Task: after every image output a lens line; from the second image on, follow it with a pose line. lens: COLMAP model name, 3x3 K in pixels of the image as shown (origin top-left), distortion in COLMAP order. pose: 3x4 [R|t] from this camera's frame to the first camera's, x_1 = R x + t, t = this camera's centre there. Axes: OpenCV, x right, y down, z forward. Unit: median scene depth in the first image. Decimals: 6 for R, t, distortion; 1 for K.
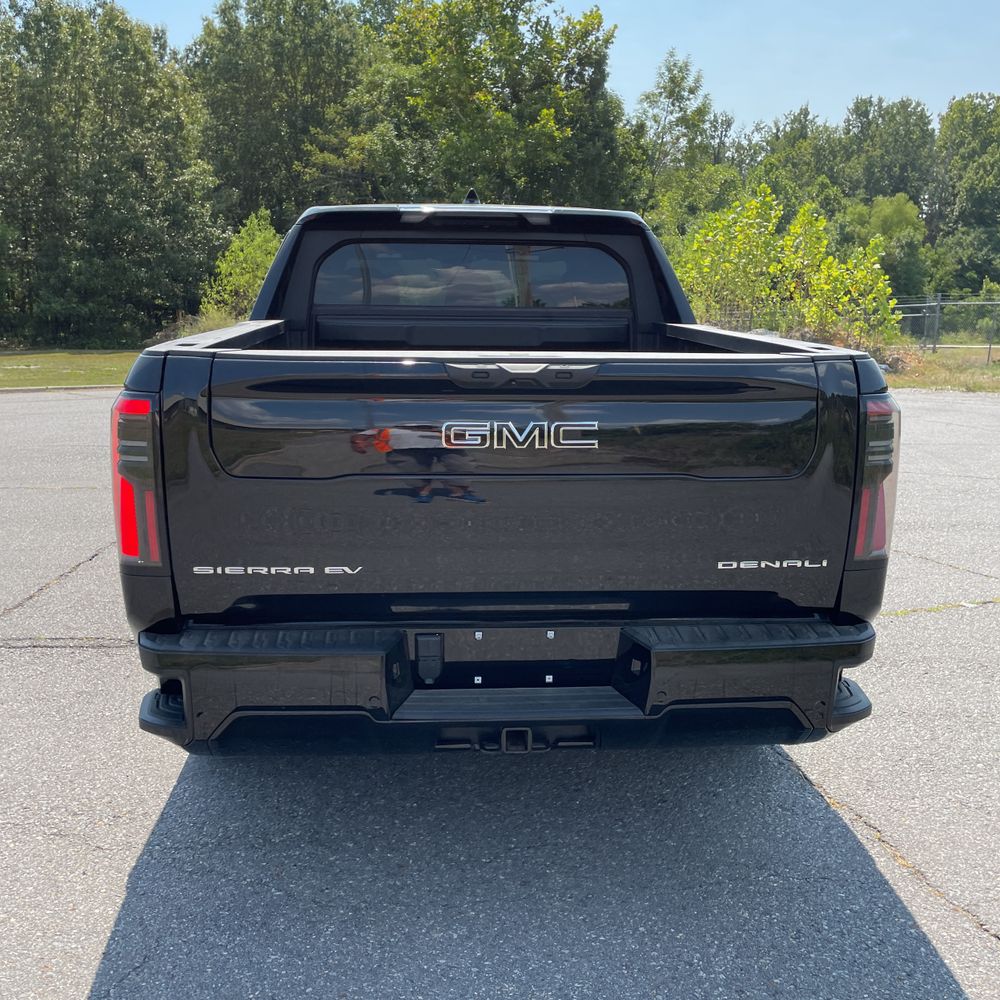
lens RADIAL K [[1011.6, 0, 491.5], [0, 1011.6, 525.6], [0, 0, 1]] dist [0.084699, -0.117018]
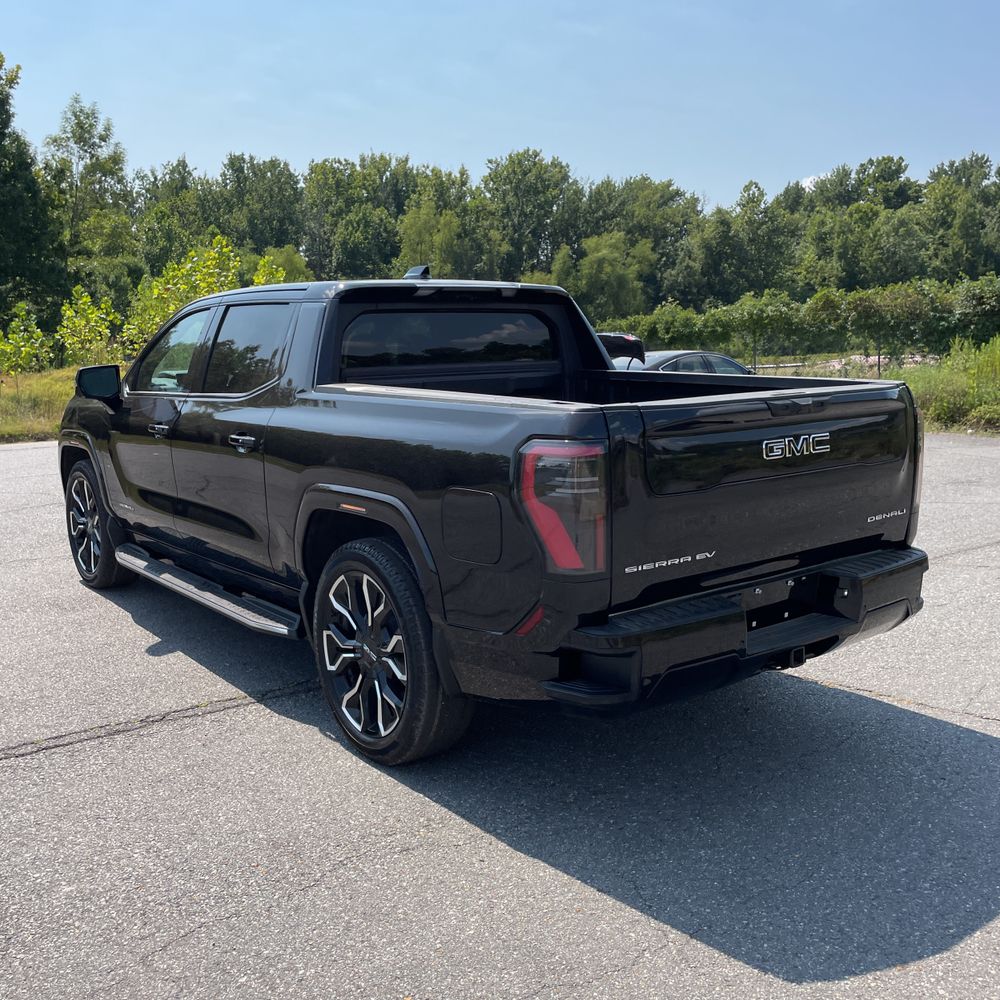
lens RADIAL K [[1006.8, 0, 510.5], [0, 1006.8, 500.2], [0, 0, 1]] dist [0.088234, -0.118614]
pose [[0.835398, -0.114136, 0.537665, -0.059646], [0.148667, 0.988662, -0.021117, -0.002210], [-0.529158, 0.097574, 0.842894, -0.001444]]
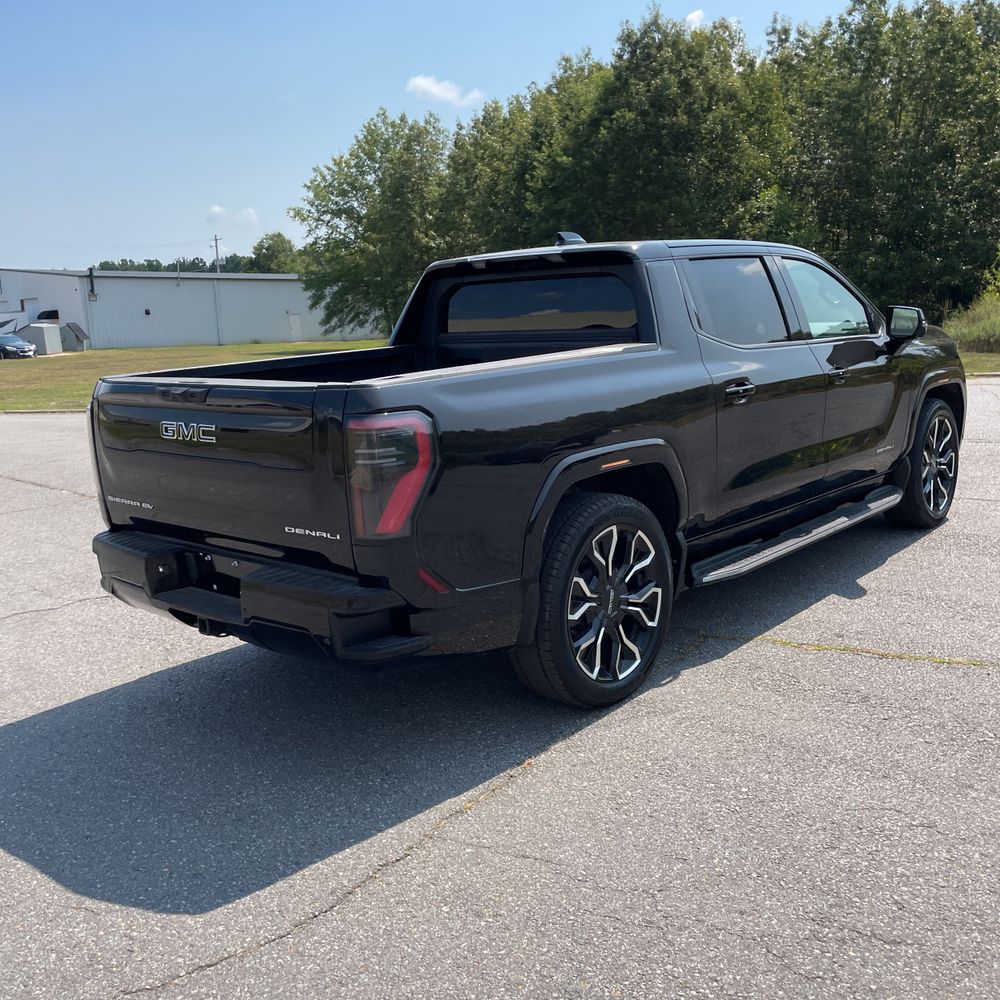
lens RADIAL K [[1006.8, 0, 510.5], [0, 1006.8, 500.2], [0, 0, 1]] dist [0.088234, -0.118614]
pose [[0.704902, 0.092579, -0.703237, 0.092893], [-0.100507, 0.994479, 0.030175, -0.004905], [0.702148, 0.049410, 0.710315, 0.013208]]
